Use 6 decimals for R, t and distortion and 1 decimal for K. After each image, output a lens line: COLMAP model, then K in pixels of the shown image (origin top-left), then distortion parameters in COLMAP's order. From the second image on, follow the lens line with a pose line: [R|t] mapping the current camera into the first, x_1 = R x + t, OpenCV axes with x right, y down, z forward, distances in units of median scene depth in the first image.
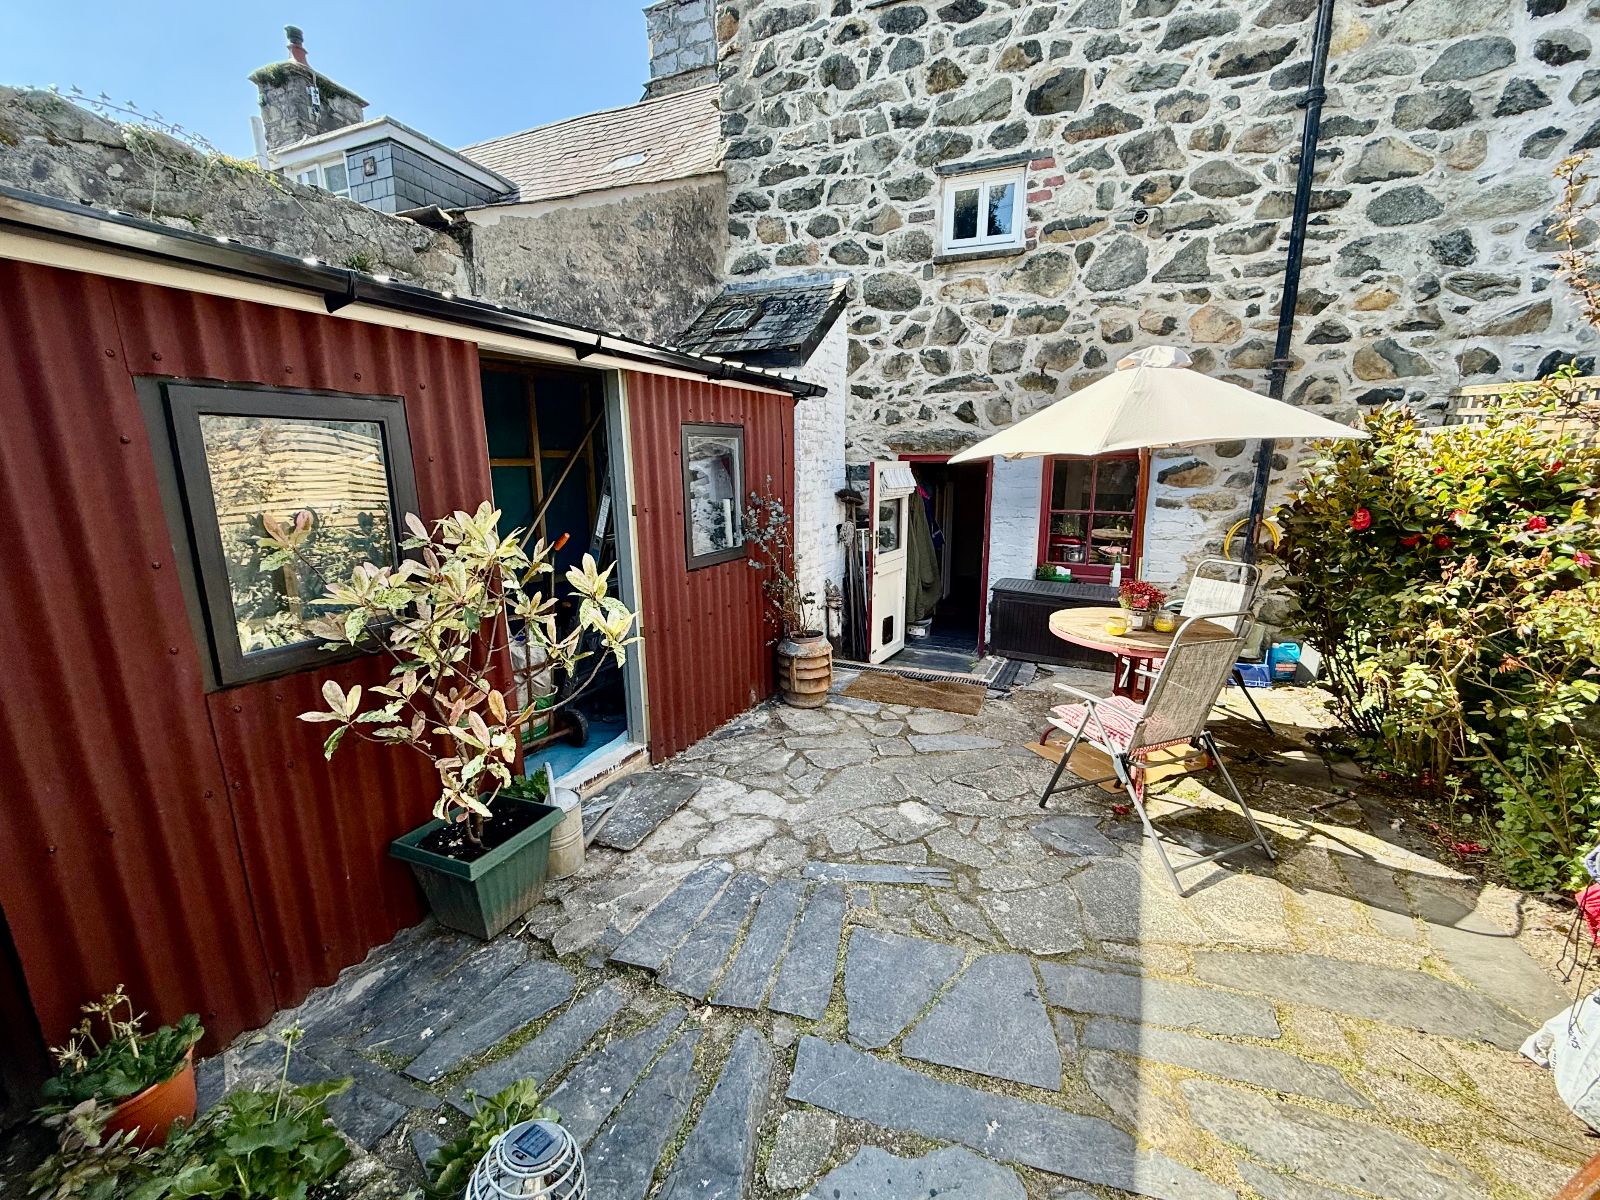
lens RADIAL K [[634.7, 0, 810.6], [0, 634.7, 599.5], [0, 0, 1]] dist [-0.001464, 0.000707]
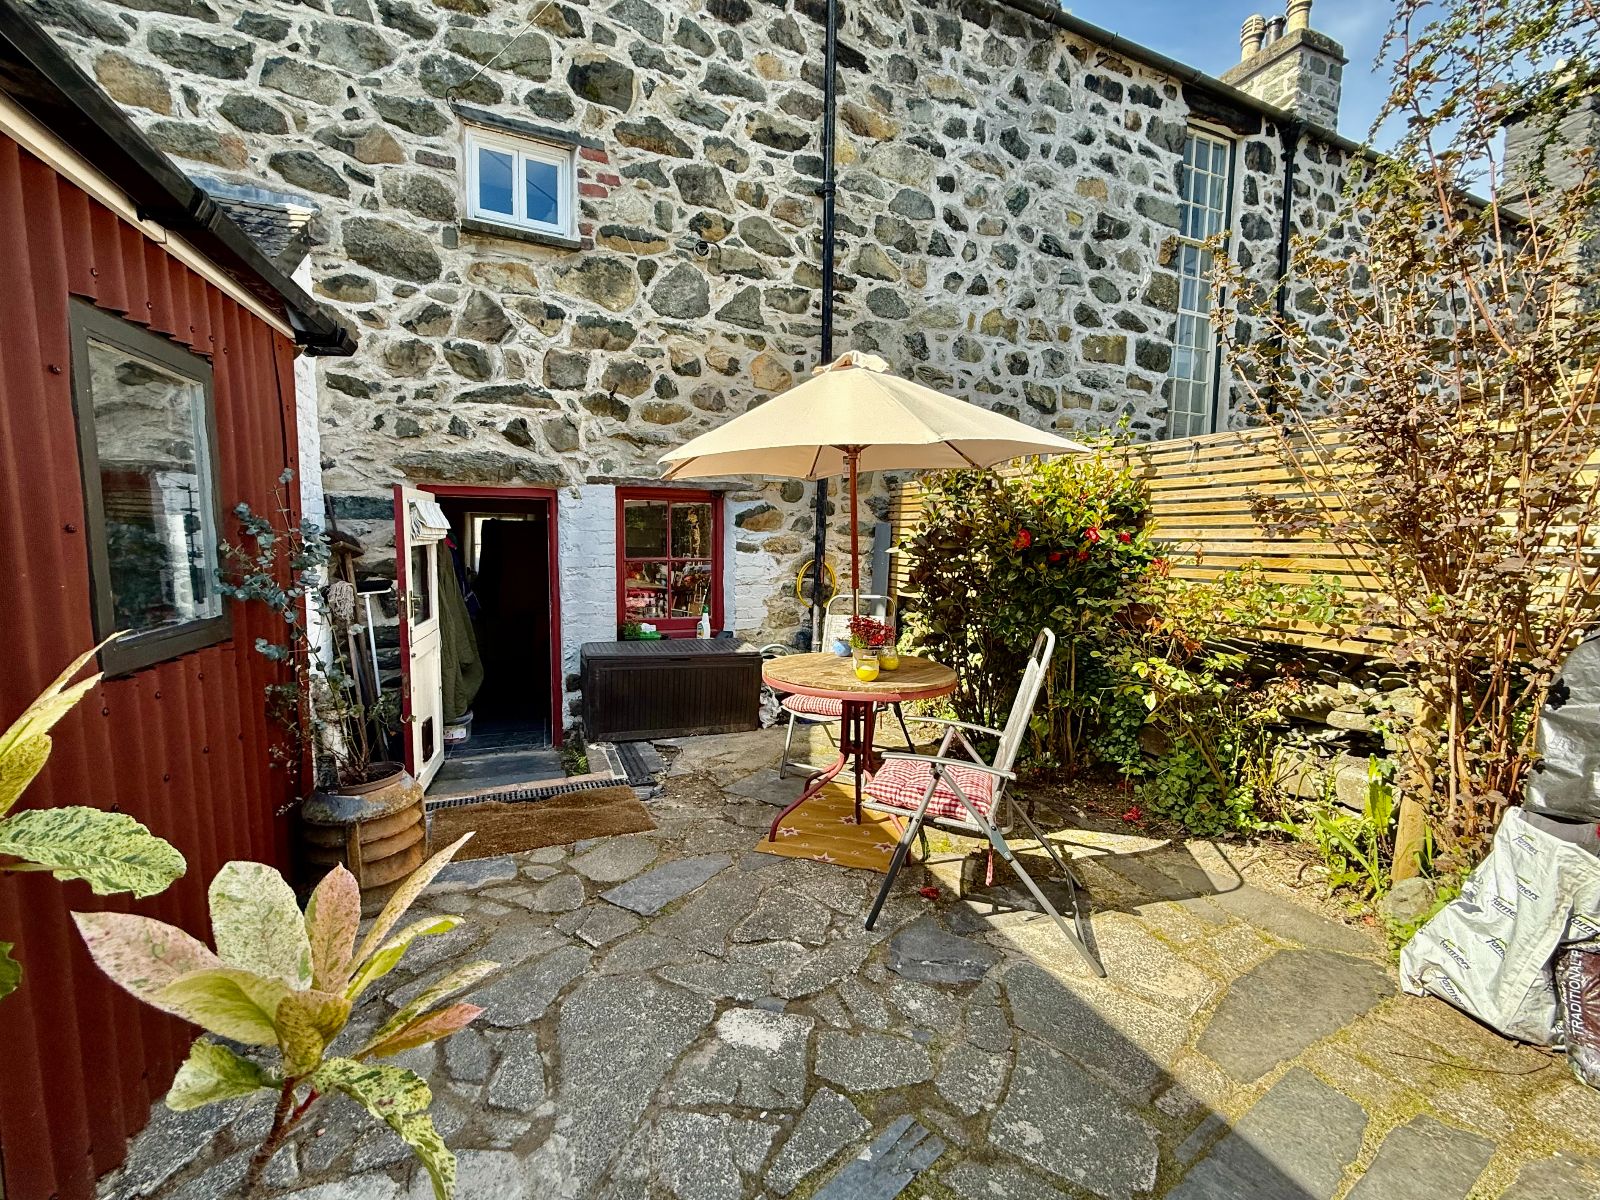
lens RADIAL K [[663.0, 0, 800.6], [0, 663.0, 600.3], [0, 0, 1]] dist [-0.000530, 0.000341]
pose [[0.698080, -0.060174, 0.713487, -0.112371], [0.136432, 0.989385, -0.050043, -0.009793], [-0.702902, 0.132276, 0.698879, 0.256439]]
